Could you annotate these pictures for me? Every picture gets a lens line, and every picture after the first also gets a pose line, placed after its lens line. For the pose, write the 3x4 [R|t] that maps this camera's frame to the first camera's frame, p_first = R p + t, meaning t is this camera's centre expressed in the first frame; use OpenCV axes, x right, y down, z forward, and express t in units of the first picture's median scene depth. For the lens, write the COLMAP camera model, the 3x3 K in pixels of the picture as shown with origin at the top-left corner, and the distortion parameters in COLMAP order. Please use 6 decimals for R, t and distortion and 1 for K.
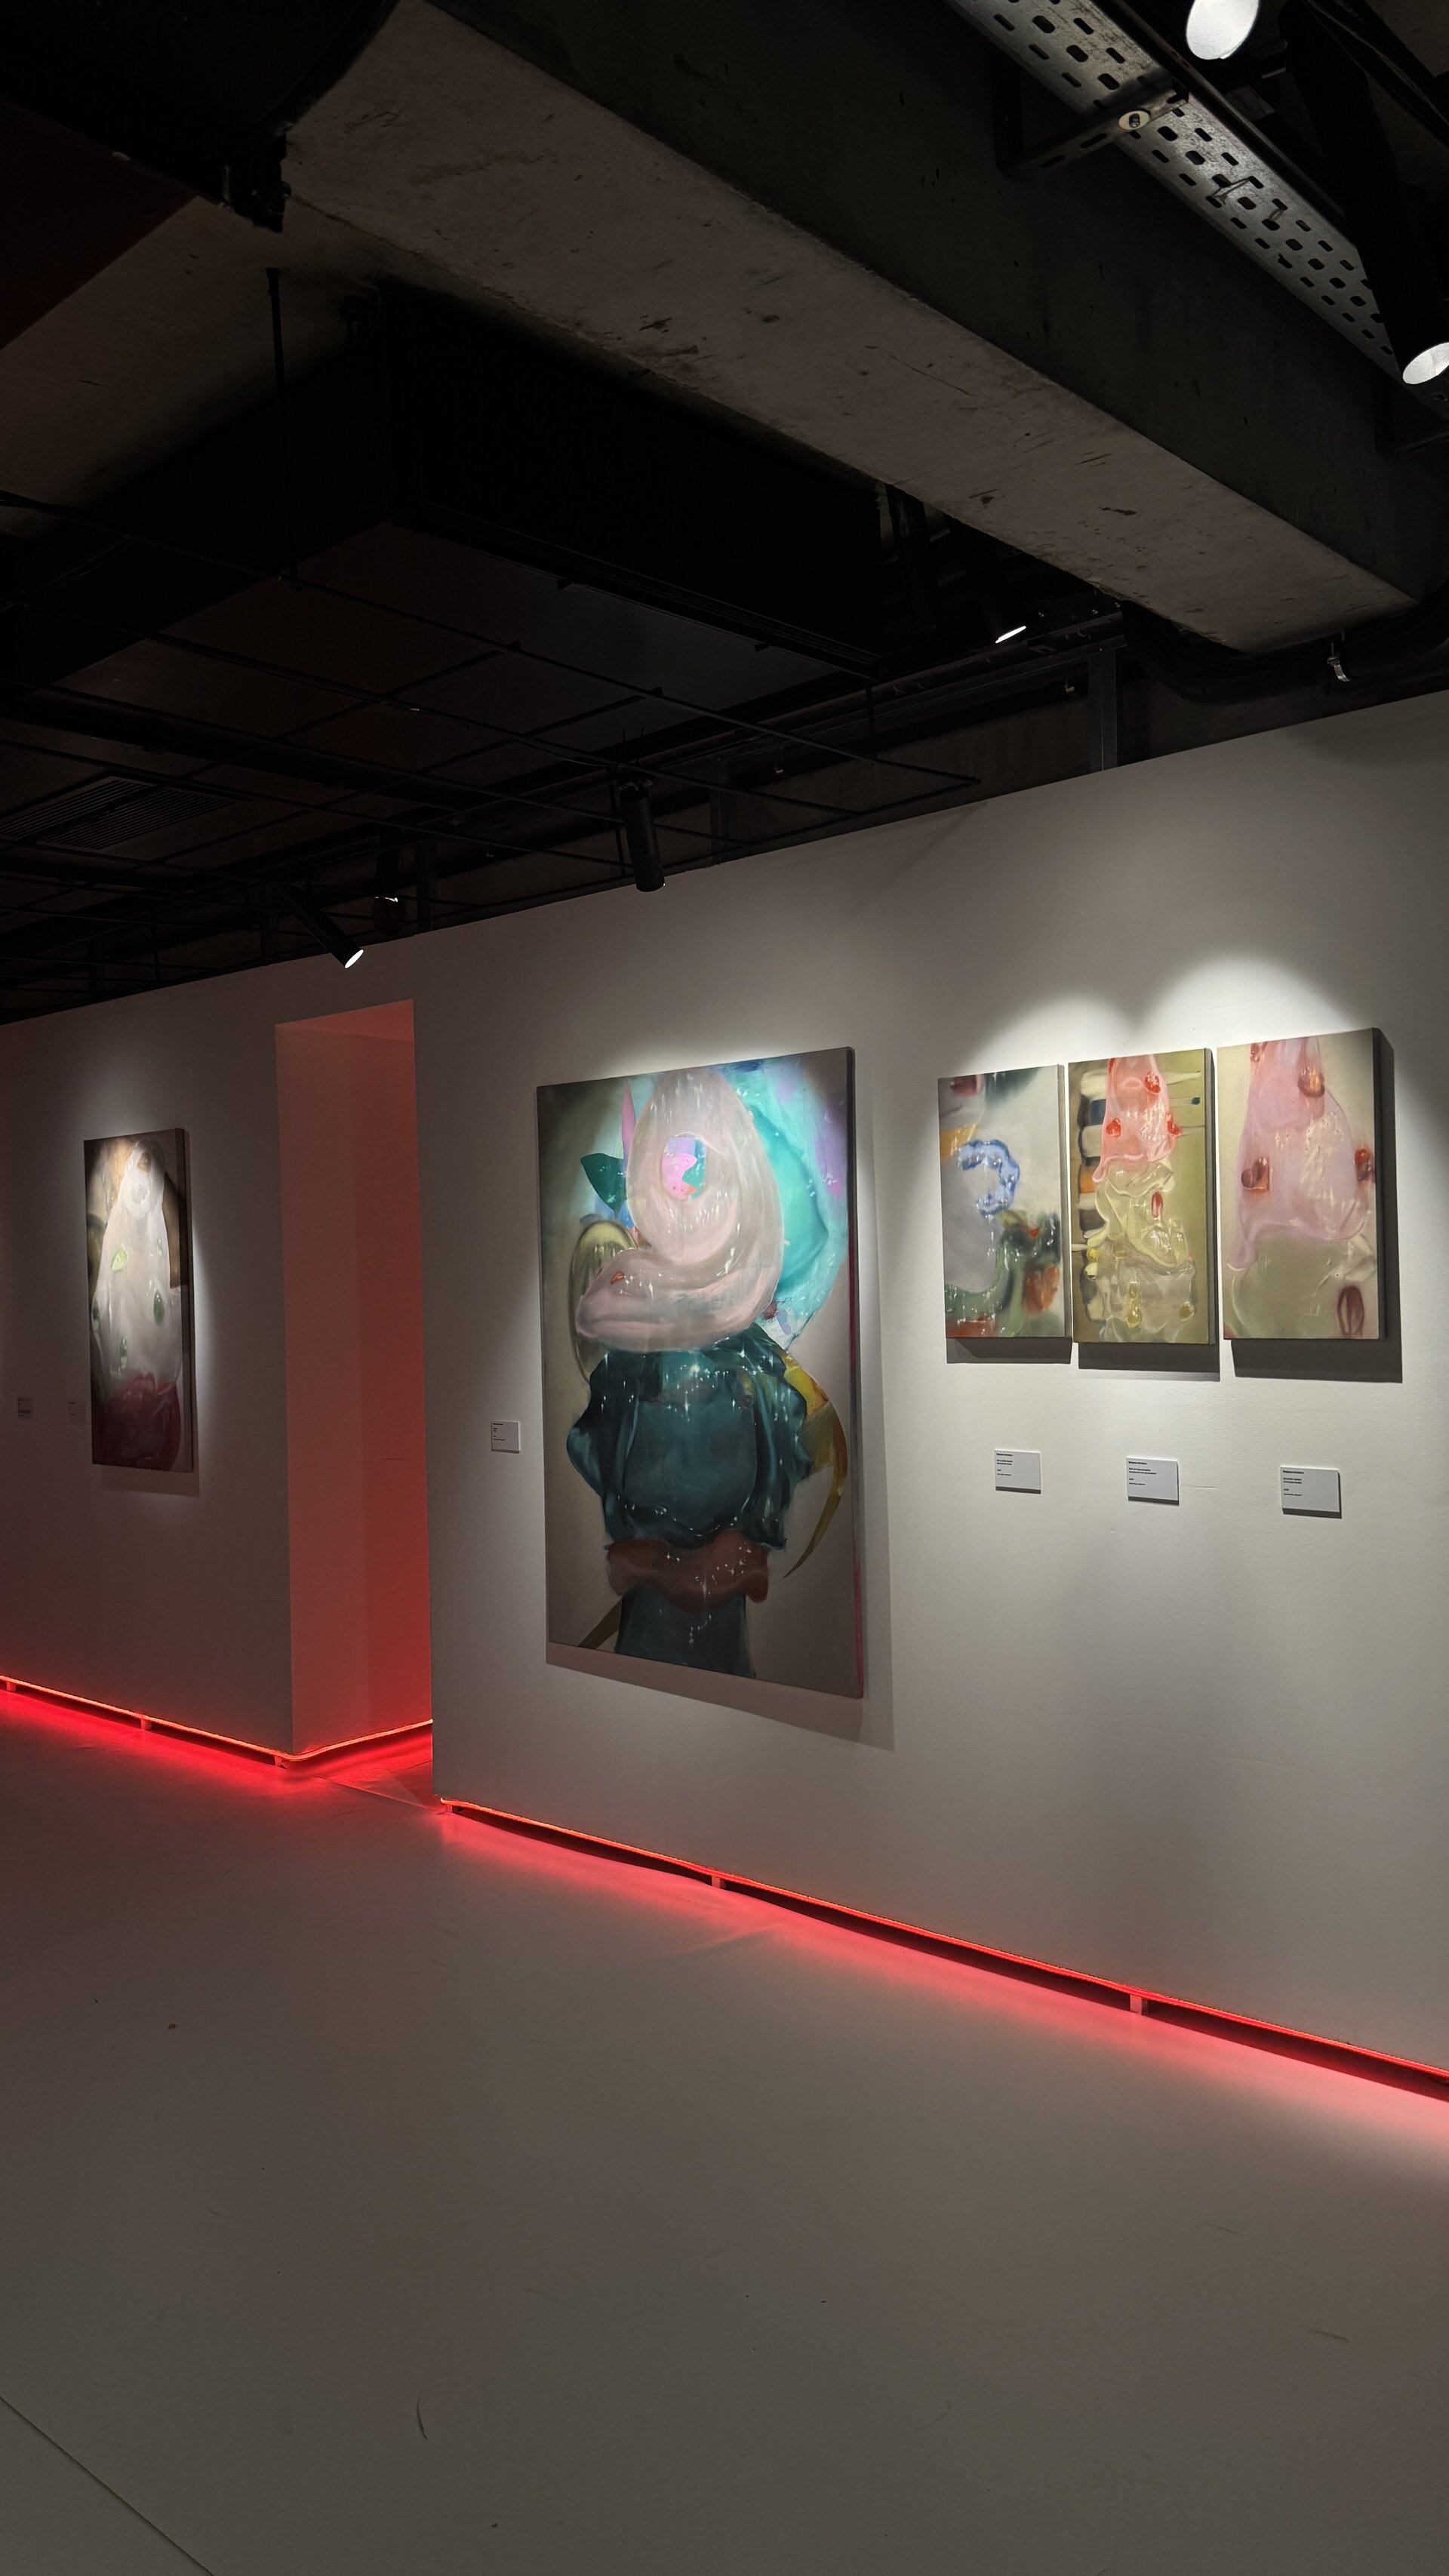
lens RADIAL K [[1801.7, 0, 730.0], [0, 1801.7, 1299.4], [0, 0, 1]] dist [0.089442, -0.003852]
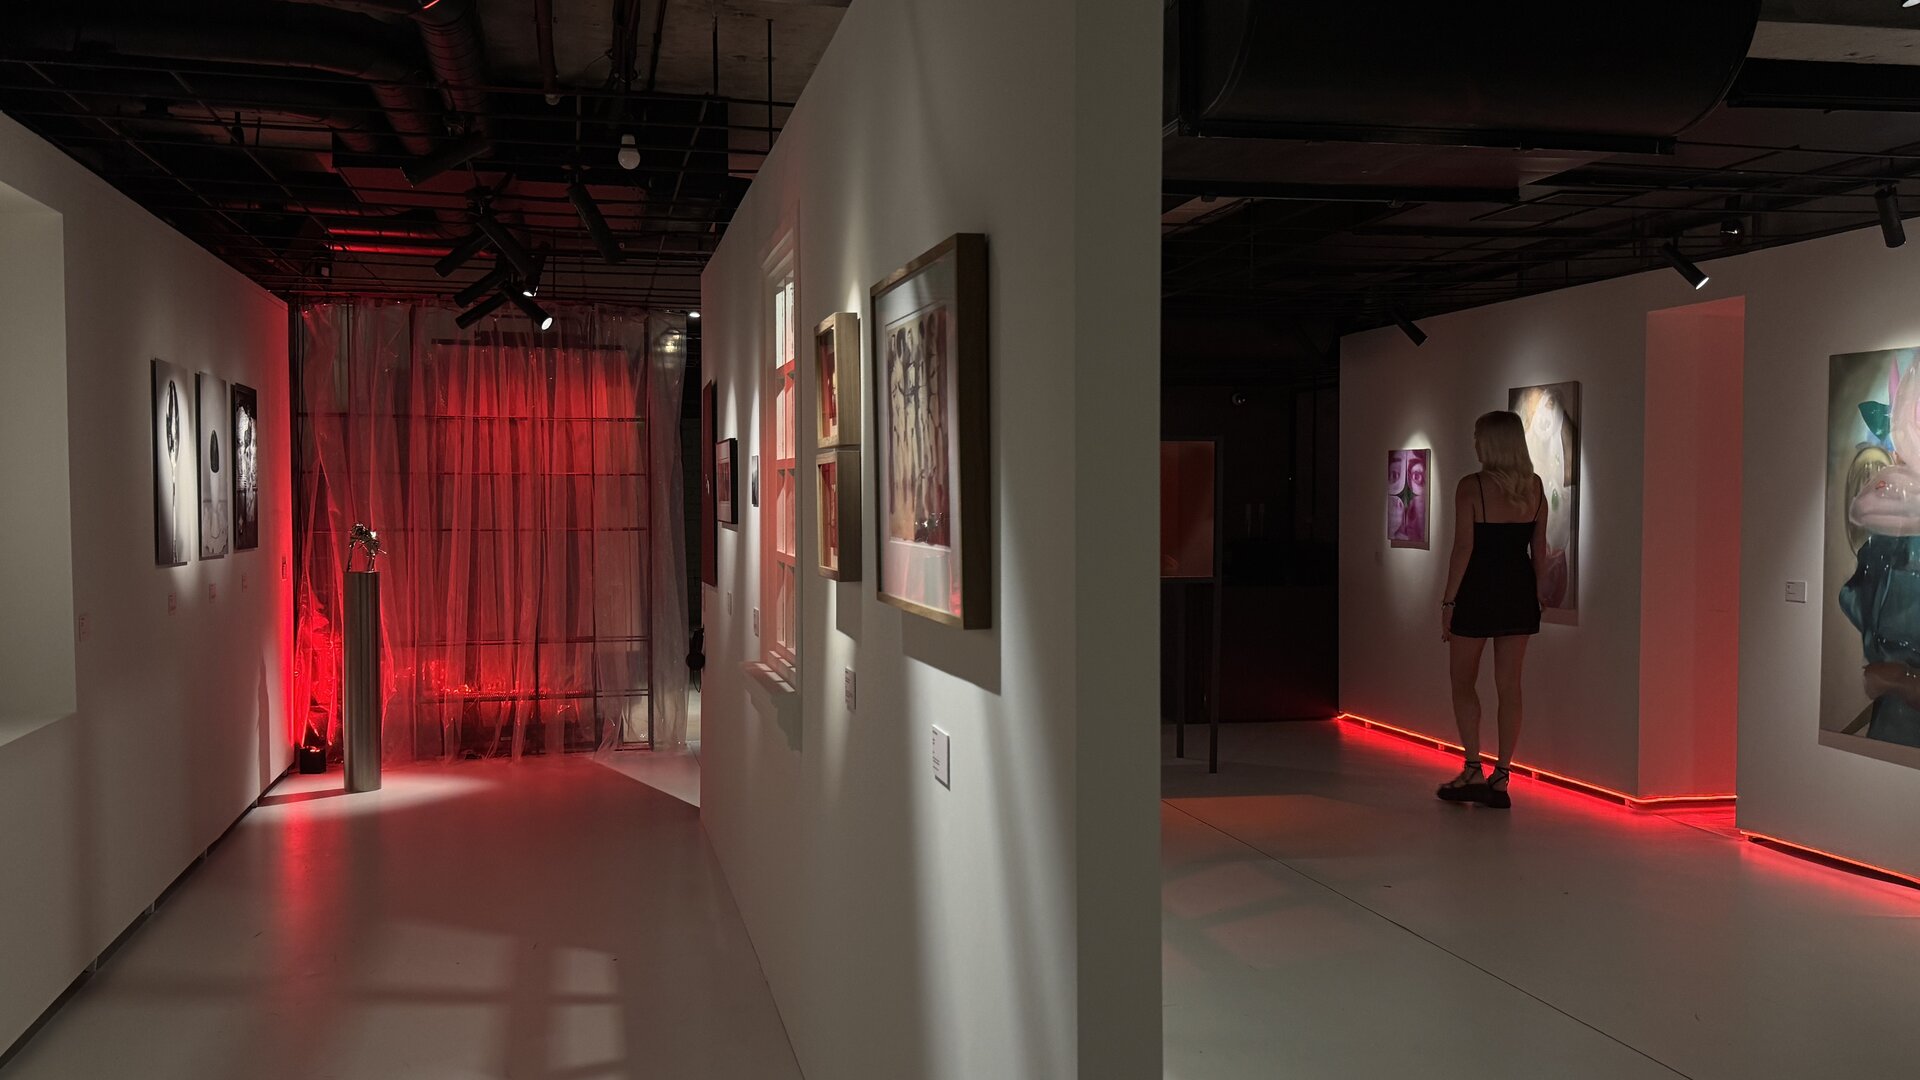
lens RADIAL K [[1757.2, 0, 960.3], [0, 1757.2, 560.0], [0, 0, 1]] dist [0.031671, -0.041353]
pose [[0.824327, 0.047201, -0.564142, 0.132969], [-0.029400, 0.998743, 0.040604, 0.012063], [0.565349, -0.016885, 0.824679, -0.610730]]
